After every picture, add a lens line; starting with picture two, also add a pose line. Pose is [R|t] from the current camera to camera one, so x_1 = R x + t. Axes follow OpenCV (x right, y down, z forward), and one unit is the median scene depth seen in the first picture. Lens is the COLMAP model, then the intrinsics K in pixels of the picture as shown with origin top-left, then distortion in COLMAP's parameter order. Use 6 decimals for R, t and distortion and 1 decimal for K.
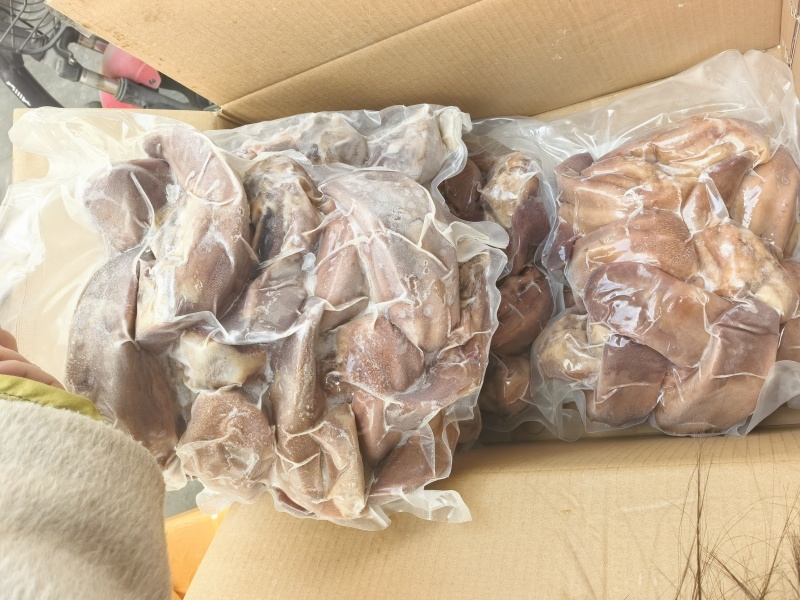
lens RADIAL K [[610.0, 0, 421.9], [0, 610.0, 299.6], [0, 0, 1]] dist [0.025336, -0.084549]
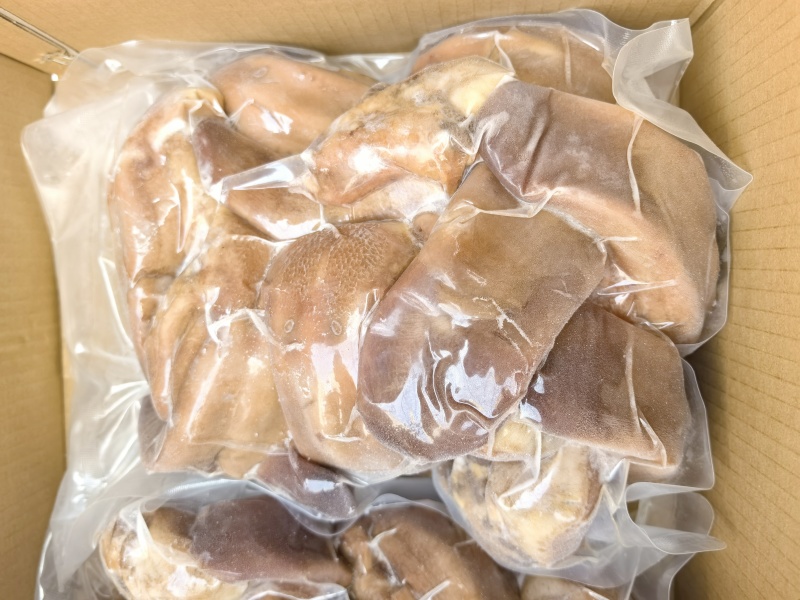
lens RADIAL K [[610.0, 0, 421.9], [0, 610.0, 299.6], [0, 0, 1]] dist [0.025336, -0.084549]
pose [[0.111976, -0.900893, 0.419349, 0.182409], [0.990350, 0.135852, 0.027406, -0.033426], [-0.081659, 0.412233, 0.907411, 0.549936]]
